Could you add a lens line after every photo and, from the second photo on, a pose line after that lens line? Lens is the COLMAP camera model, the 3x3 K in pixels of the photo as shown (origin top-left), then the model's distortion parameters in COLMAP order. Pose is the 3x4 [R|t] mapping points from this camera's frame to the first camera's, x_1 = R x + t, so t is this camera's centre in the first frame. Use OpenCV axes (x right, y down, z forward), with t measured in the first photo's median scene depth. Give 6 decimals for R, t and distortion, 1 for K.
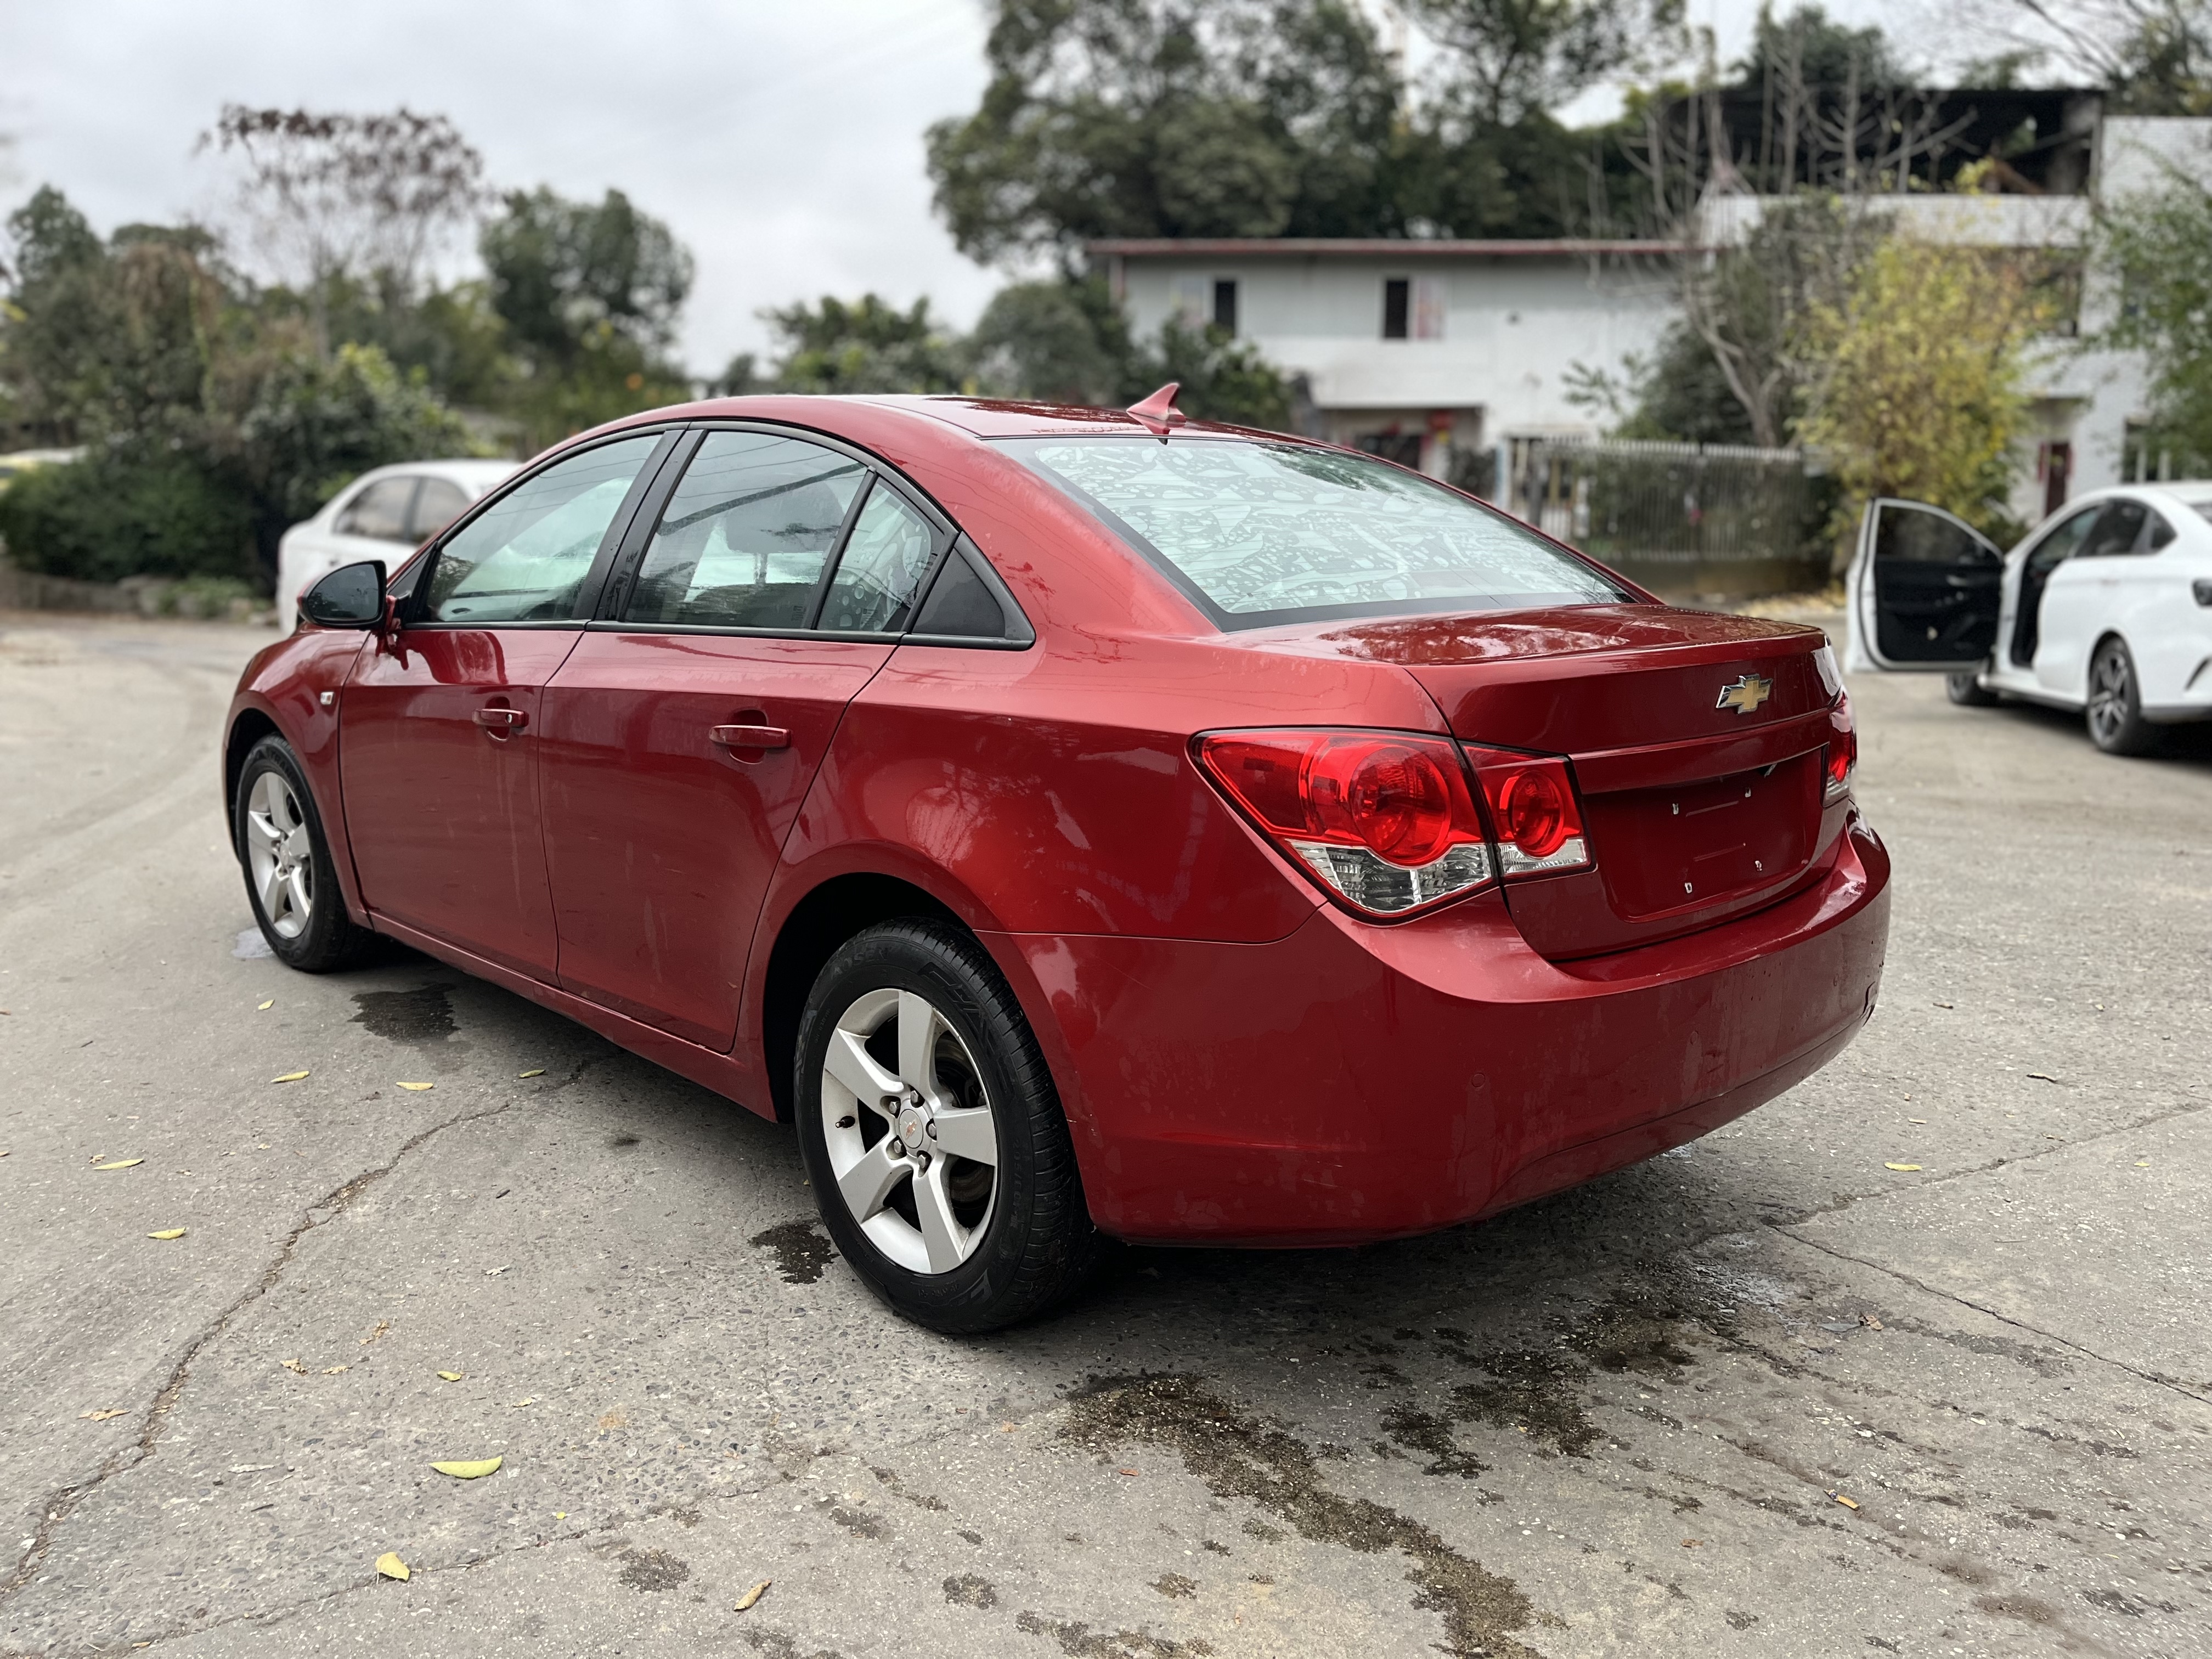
lens RADIAL K [[1673.5, 0, 1106.0], [0, 1673.5, 829.5], [0, 0, 1]] dist [0.097459, -0.142226]
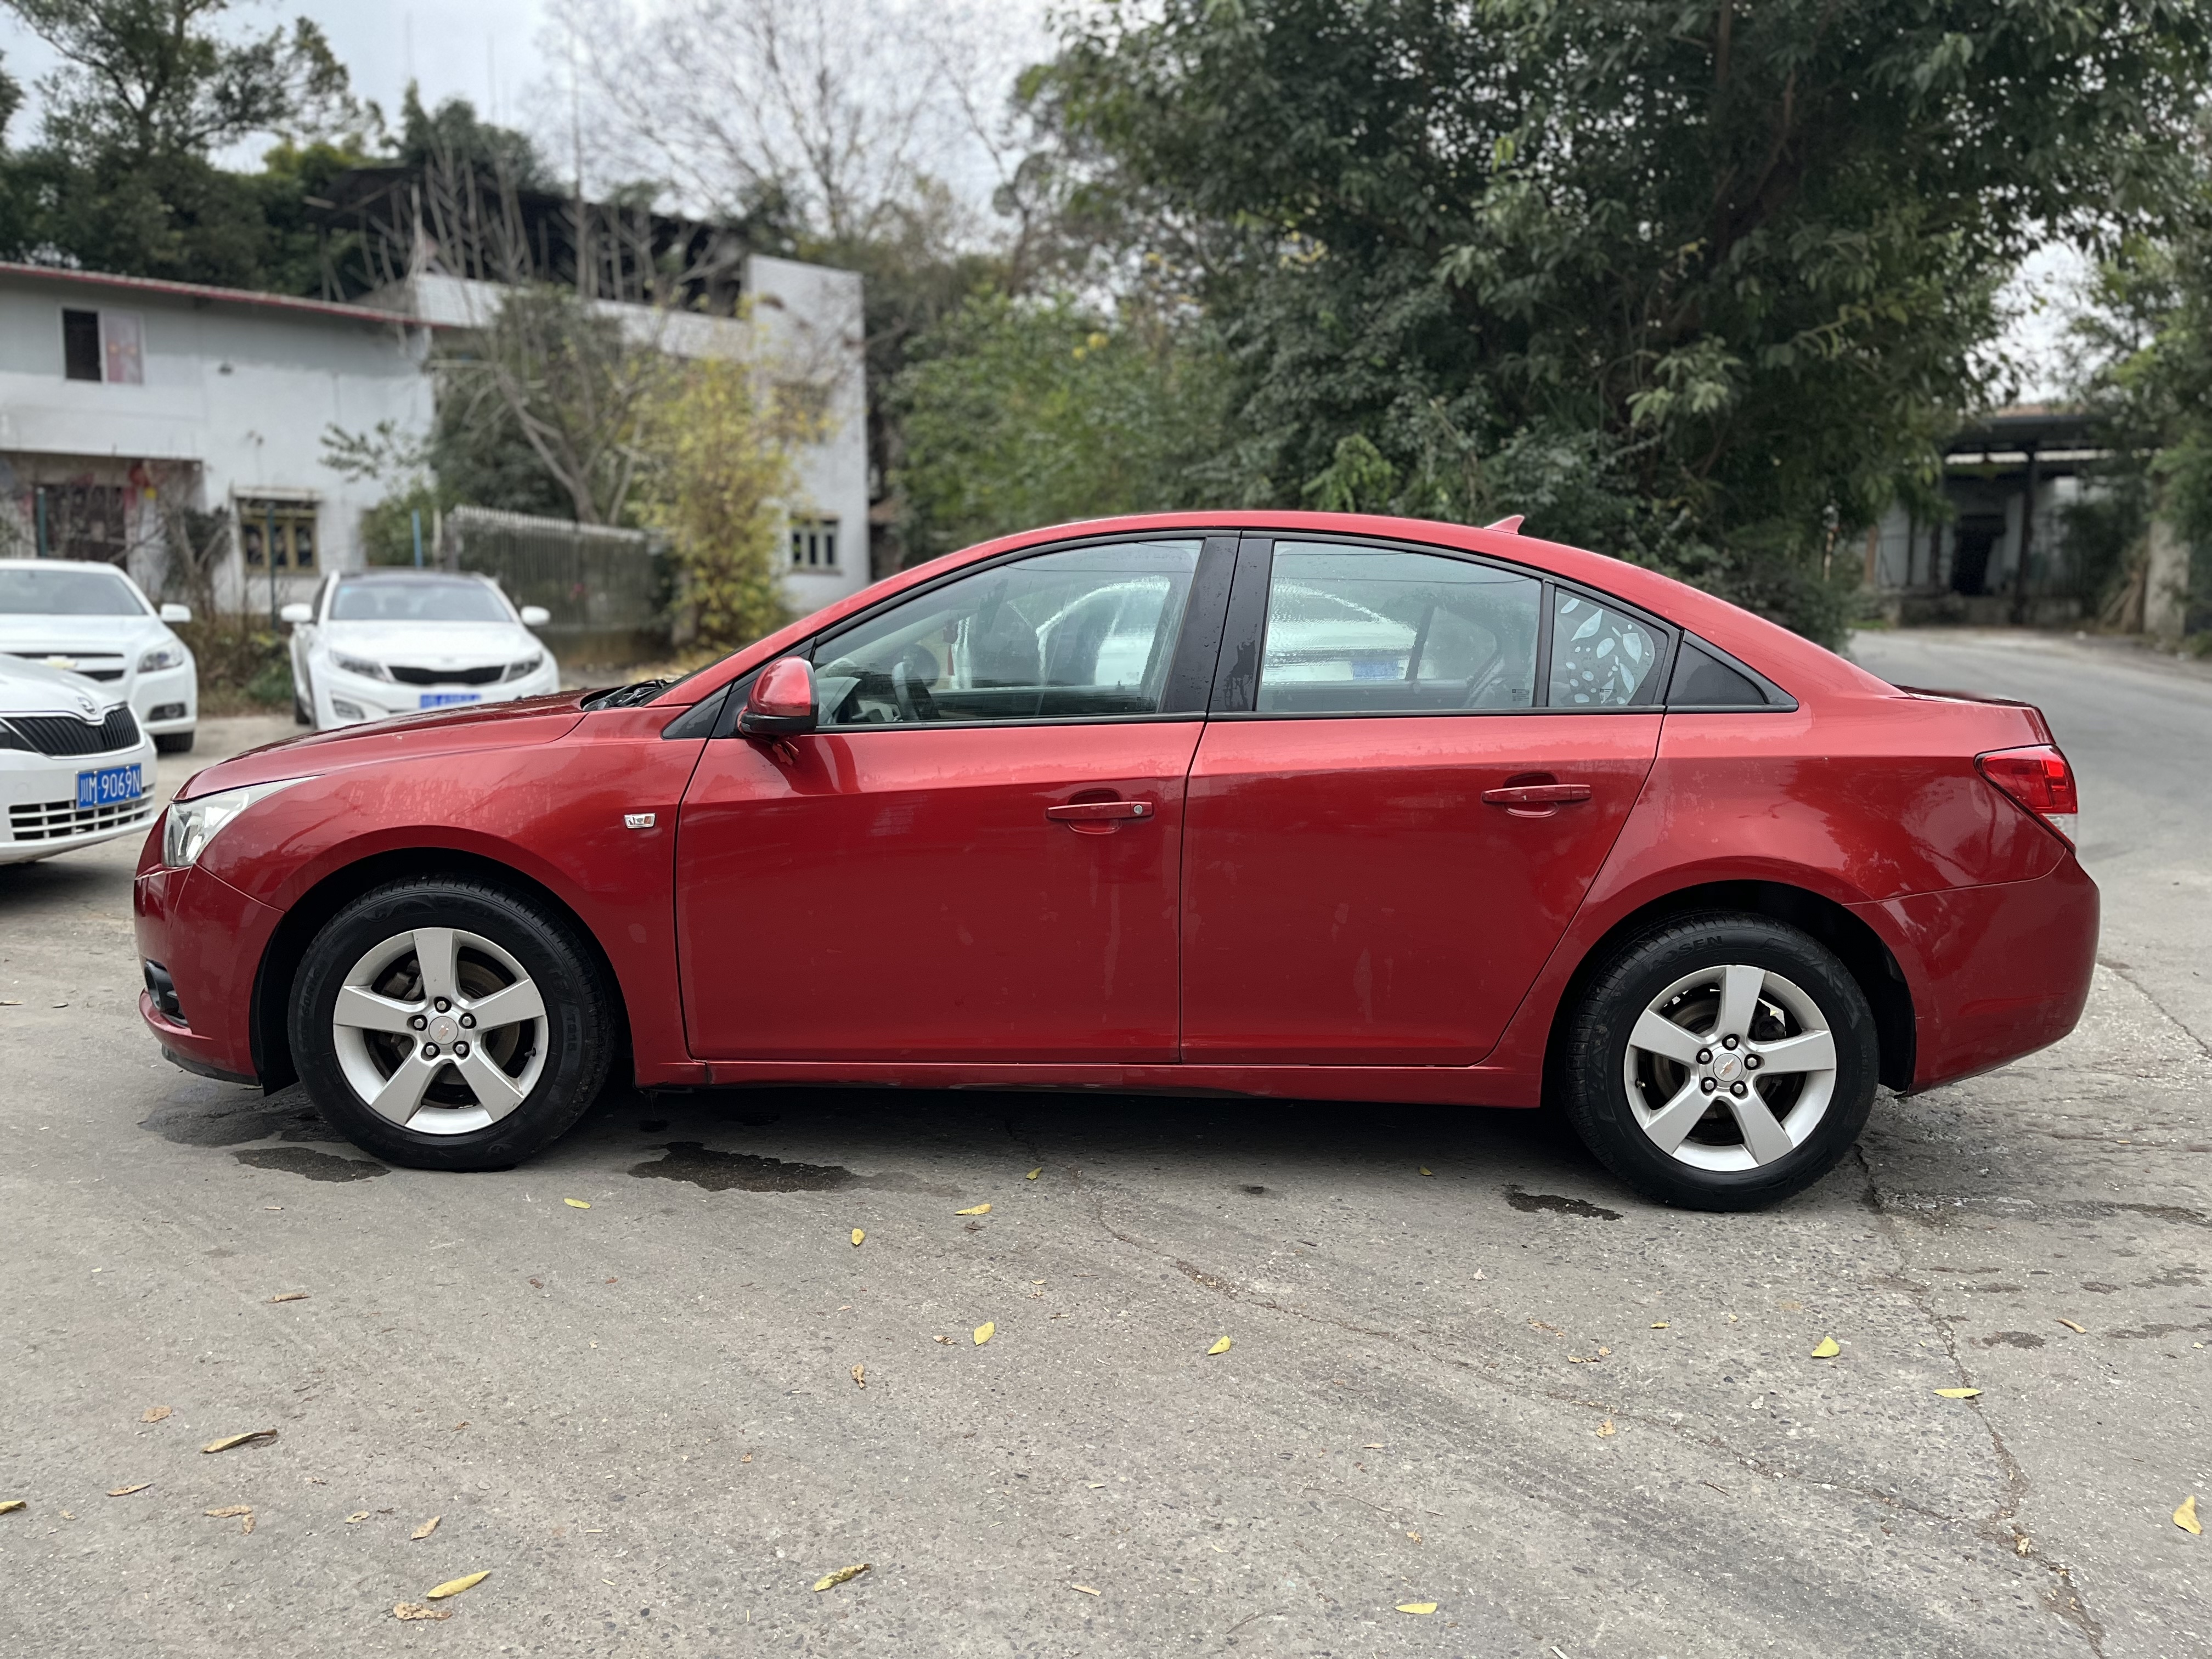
lens RADIAL K [[1668.3, 0, 1106.0], [0, 1668.3, 829.5], [0, 0, 1]] dist [0.070659, -0.084400]
pose [[0.700644, -0.091250, 0.707652, -0.099667], [0.118102, 0.992939, 0.011105, -0.006163], [-0.703669, 0.075795, 0.706474, 0.026665]]
